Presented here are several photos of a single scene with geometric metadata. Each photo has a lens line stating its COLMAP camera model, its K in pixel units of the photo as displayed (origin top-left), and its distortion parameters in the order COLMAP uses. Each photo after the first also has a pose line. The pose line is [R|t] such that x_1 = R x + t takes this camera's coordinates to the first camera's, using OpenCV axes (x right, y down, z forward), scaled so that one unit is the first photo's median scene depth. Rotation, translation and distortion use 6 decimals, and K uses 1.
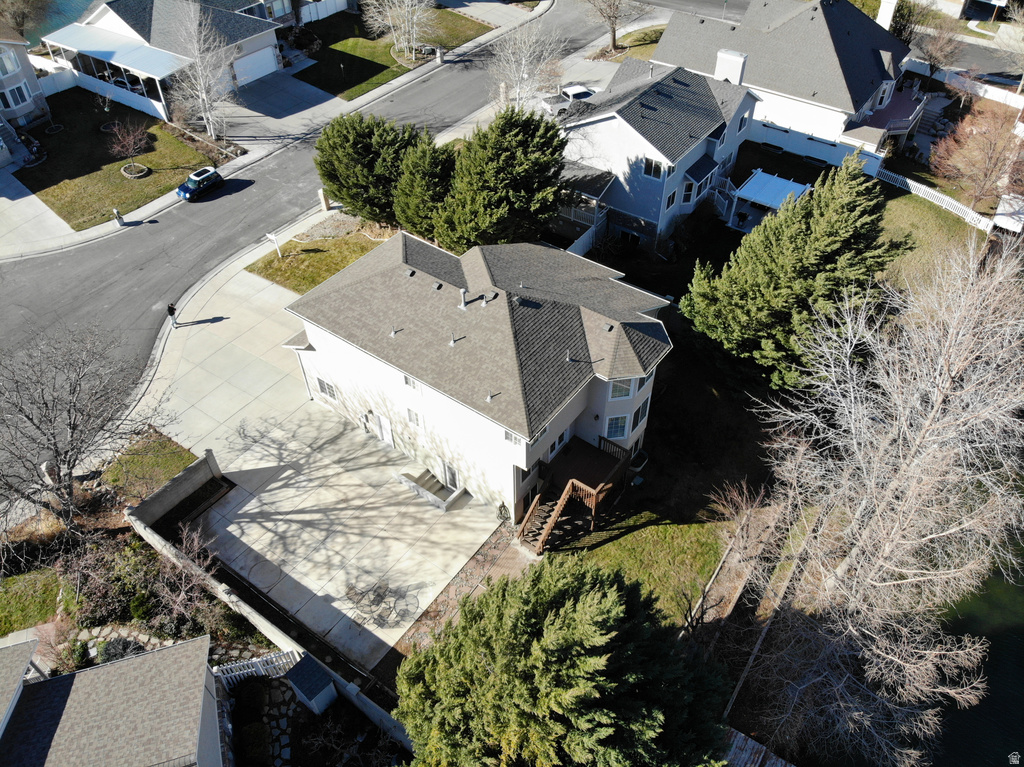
lens RADIAL K [[745.9, 0, 512.0], [0, 745.9, 383.5], [0, 0, 1]] dist [0.119177, -0.264734]
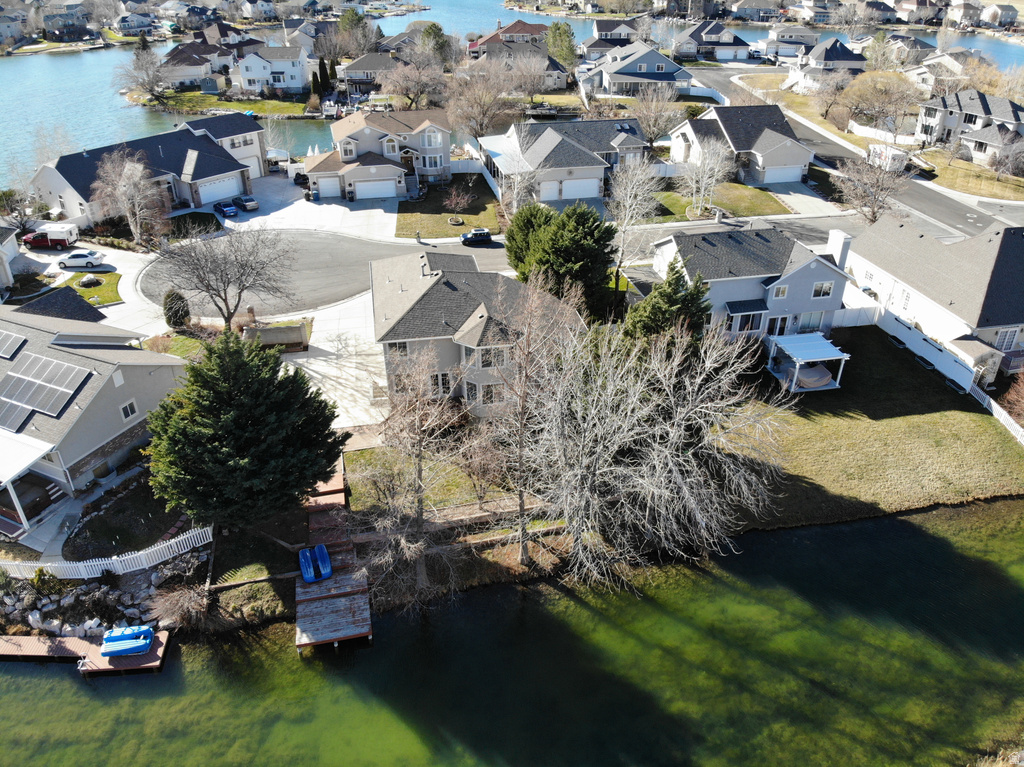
lens RADIAL K [[745.2, 0, 512.0], [0, 745.2, 383.5], [0, 0, 1]] dist [0.048253, -0.150030]
pose [[0.730331, 0.347086, -0.588343, 0.763496], [-0.478109, 0.874886, -0.077365, 0.087919], [0.487881, 0.337794, 0.804902, -0.066274]]
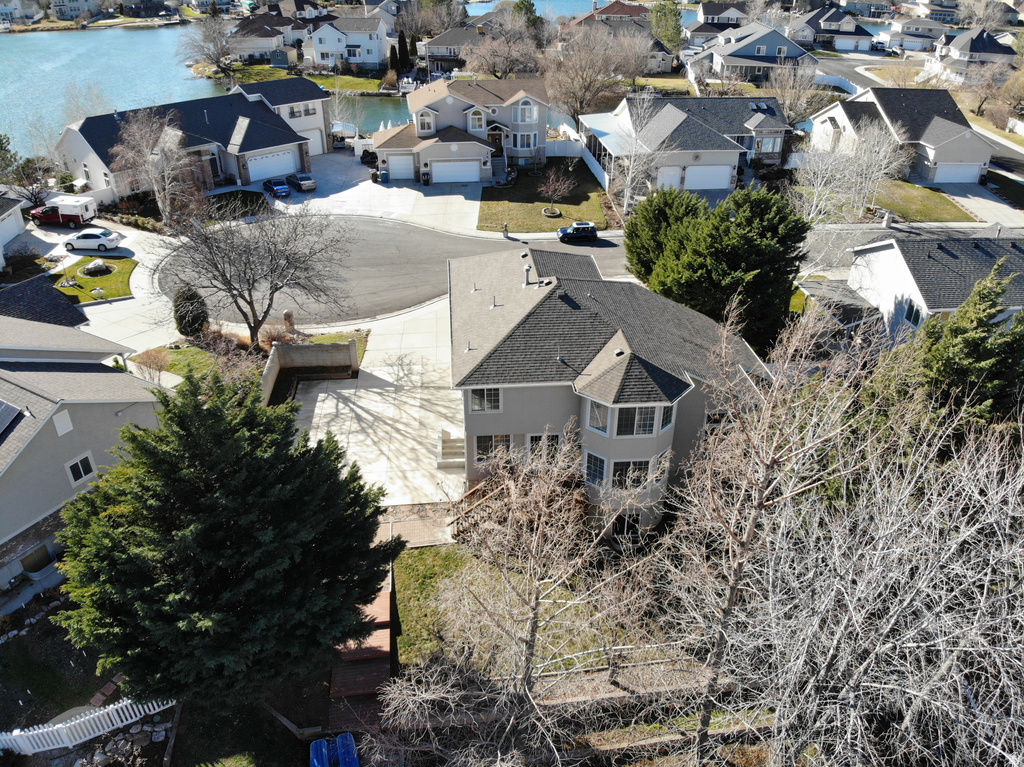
lens RADIAL K [[745.2, 0, 512.0], [0, 745.2, 383.5], [0, 0, 1]] dist [0.048253, -0.150030]
pose [[0.659317, 0.385845, -0.645310, 0.460766], [-0.530749, 0.846765, -0.035970, 0.043020], [0.532547, 0.366213, 0.763074, 0.174180]]
